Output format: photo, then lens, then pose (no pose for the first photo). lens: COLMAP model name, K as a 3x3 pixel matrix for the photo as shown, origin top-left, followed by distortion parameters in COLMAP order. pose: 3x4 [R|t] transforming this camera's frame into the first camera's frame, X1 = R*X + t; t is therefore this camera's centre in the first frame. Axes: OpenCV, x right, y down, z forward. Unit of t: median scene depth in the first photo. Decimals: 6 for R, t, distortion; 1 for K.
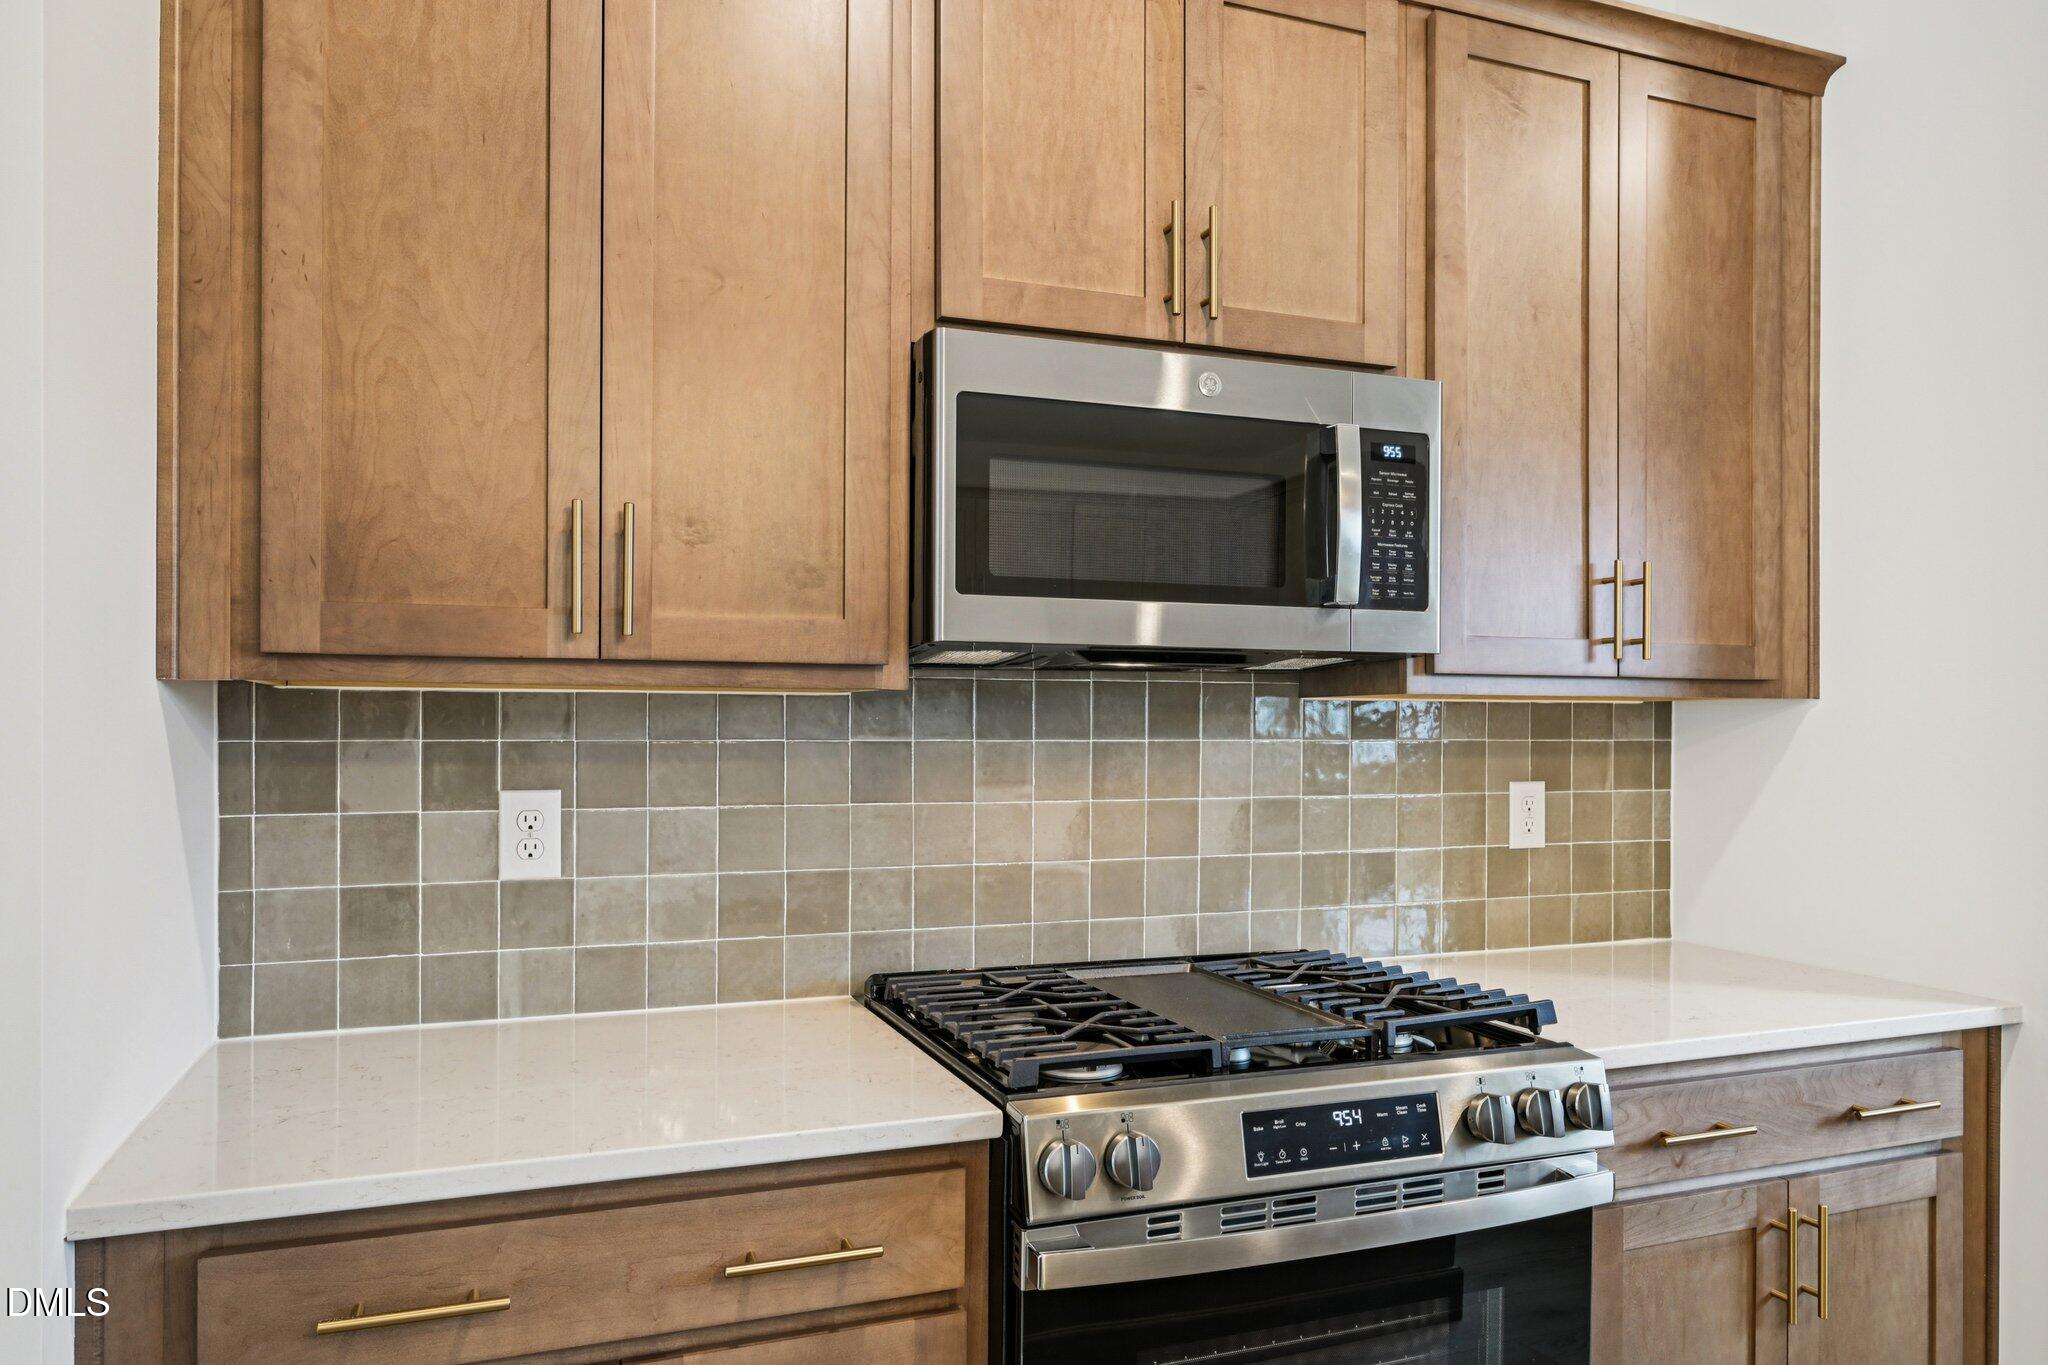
lens RADIAL K [[1360.2, 0, 1021.5], [0, 1360.2, 693.5], [0, 0, 1]] dist [-0.003280, 0.000091]
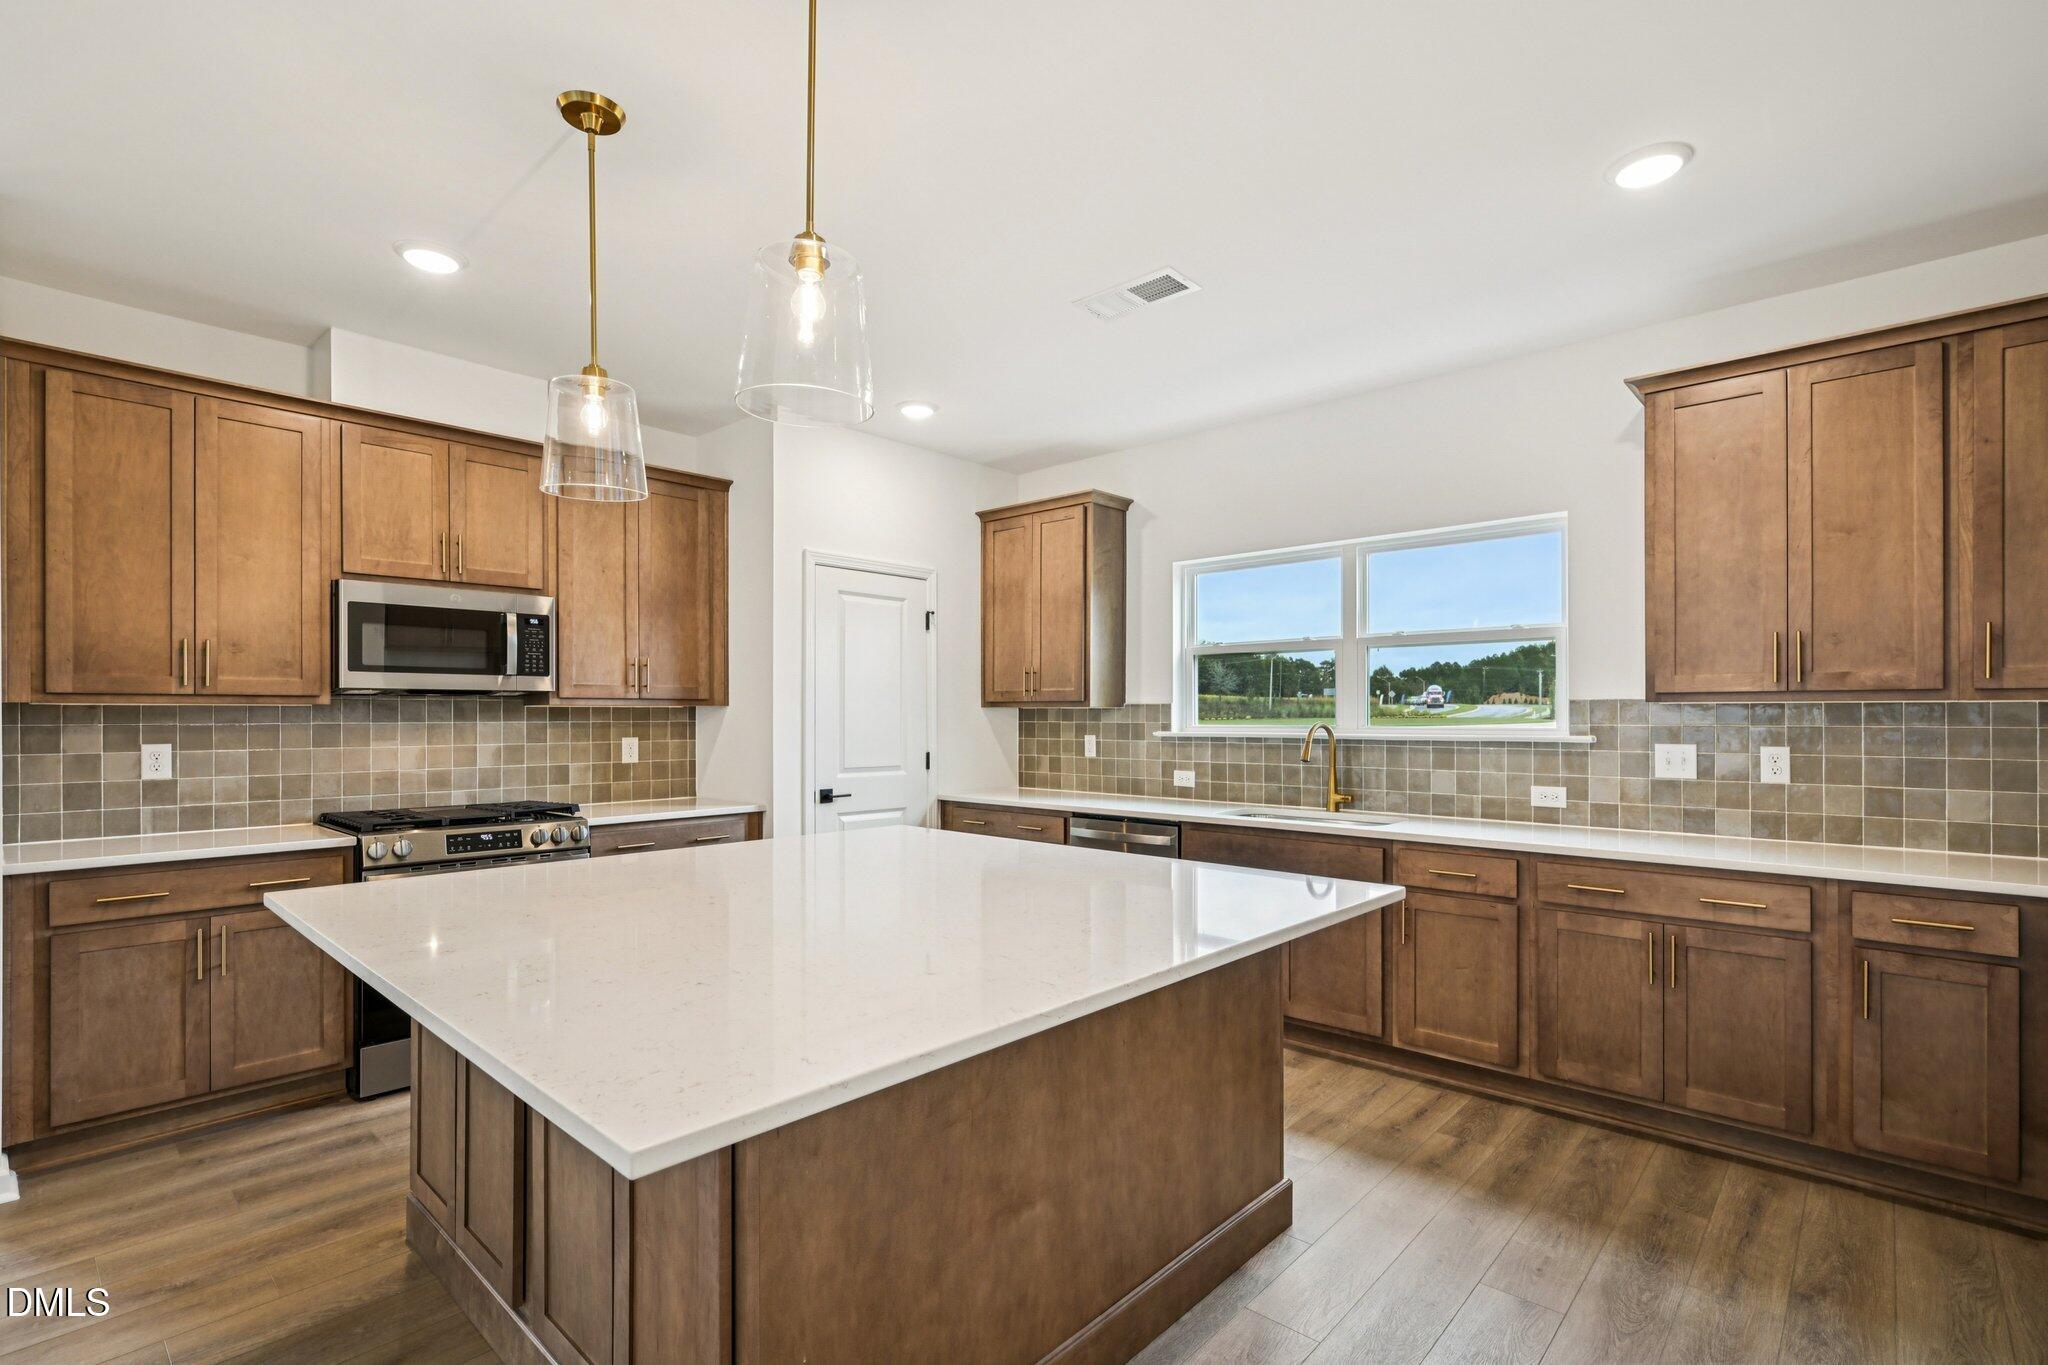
lens RADIAL K [[955.7, 0, 988.5], [0, 955.7, 707.2], [0, 0, 1]] dist [-0.001022, -0.000914]
pose [[0.906990, -0.003227, 0.421140, 0.311750], [-0.001730, 0.999934, 0.011390, -0.021480], [-0.421148, -0.011059, 0.906924, -1.330754]]
